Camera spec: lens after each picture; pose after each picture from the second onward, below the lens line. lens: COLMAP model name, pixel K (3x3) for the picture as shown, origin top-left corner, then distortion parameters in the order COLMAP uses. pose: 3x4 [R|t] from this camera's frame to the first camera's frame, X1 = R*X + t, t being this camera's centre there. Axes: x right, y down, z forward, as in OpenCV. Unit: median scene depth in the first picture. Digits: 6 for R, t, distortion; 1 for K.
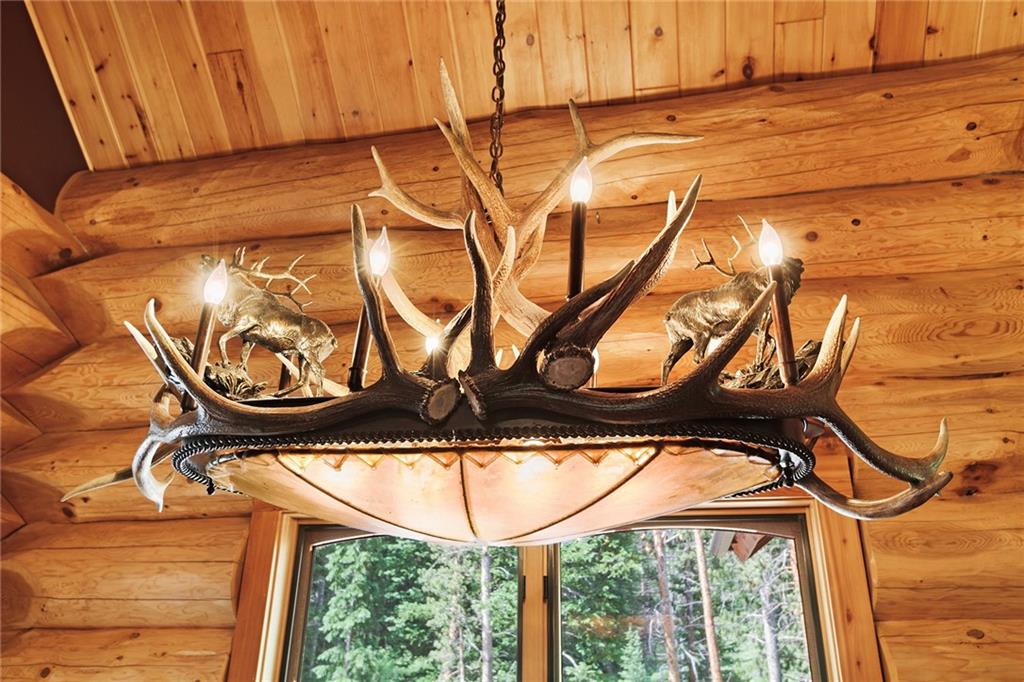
lens RADIAL K [[781.0, 0, 512.0], [0, 781.0, 341.0], [0, 0, 1]] dist [0.003970, -0.000583]
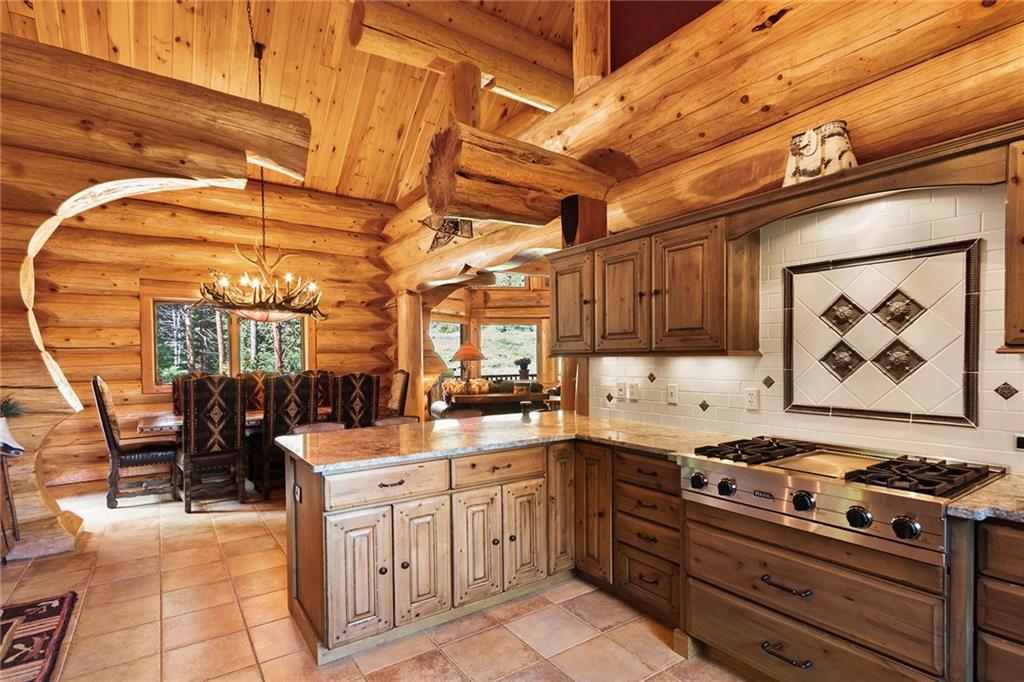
lens RADIAL K [[502.6, 0, 507.7], [0, 502.6, 369.0], [0, 0, 1]] dist [0.005454, 0.000248]
pose [[0.691441, -0.038291, 0.721417, -0.843641], [-0.276855, 0.908312, 0.313562, -0.638415], [-0.667278, -0.416538, 0.617443, -1.583289]]
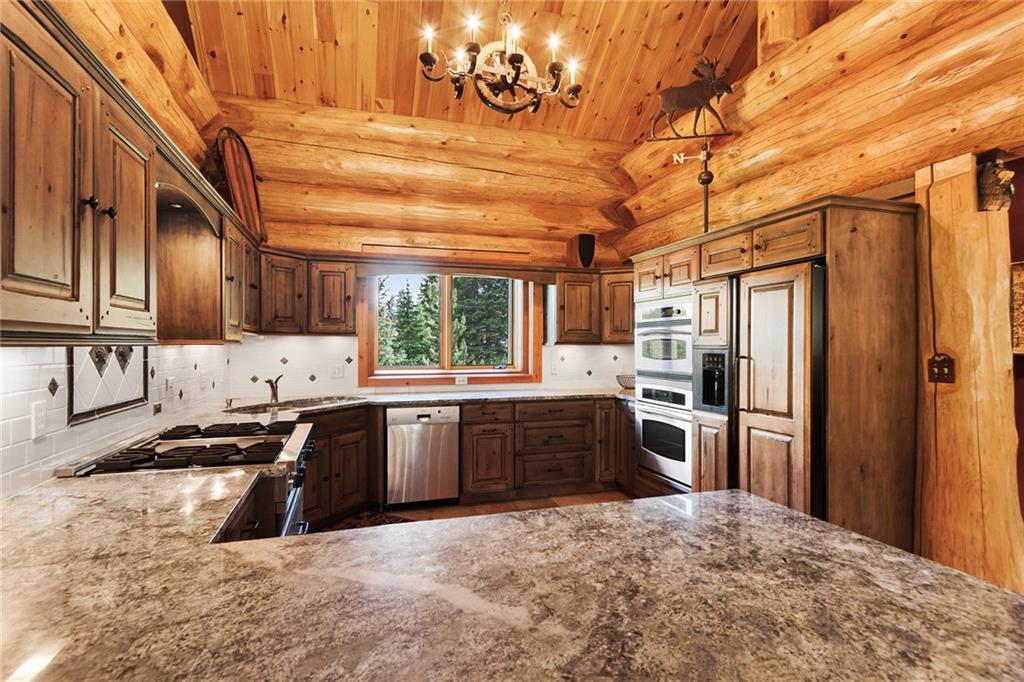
lens RADIAL K [[501.8, 0, 512.5], [0, 501.8, 344.8], [0, 0, 1]] dist [0.002942, 0.000356]
pose [[-0.869202, -0.016716, -0.494174, 0.057908], [0.187341, 0.913782, -0.360425, -0.147423], [0.457593, -0.405861, -0.791129, -0.513188]]
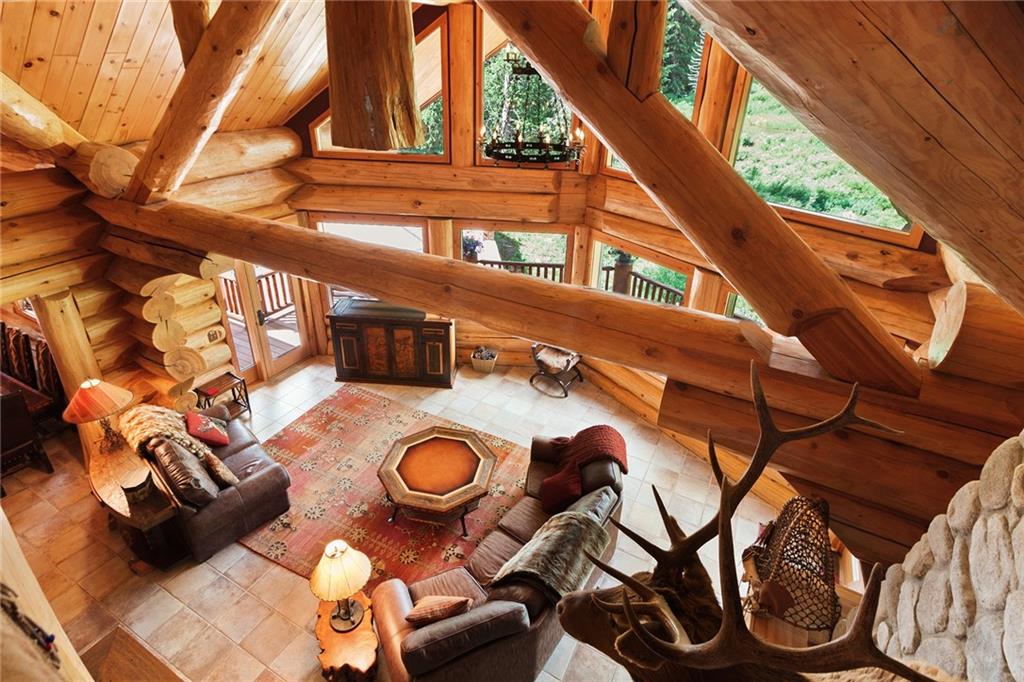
lens RADIAL K [[515.6, 0, 511.9], [0, 515.6, 299.5], [0, 0, 1]] dist [0.002163, 0.000118]
pose [[0.959694, 0.133147, -0.247507, 2.993031], [0.098908, 0.664313, 0.740881, -1.275983], [0.263068, -0.735500, 0.624368, -0.153185]]
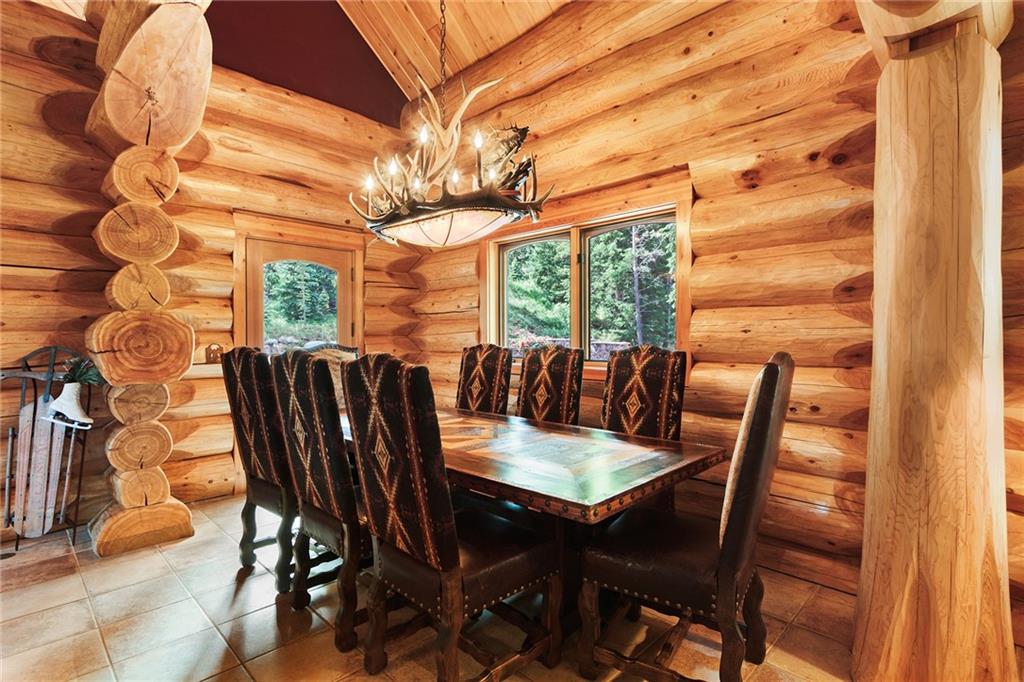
lens RADIAL K [[504.6, 0, 512.0], [0, 504.6, 341.0], [0, 0, 1]] dist [0.002431, 0.000033]
pose [[0.835841, -0.012833, -0.548821, 0.678197], [0.236285, 0.910794, 0.338560, -0.016870], [0.495519, -0.412661, 0.764312, -0.341782]]
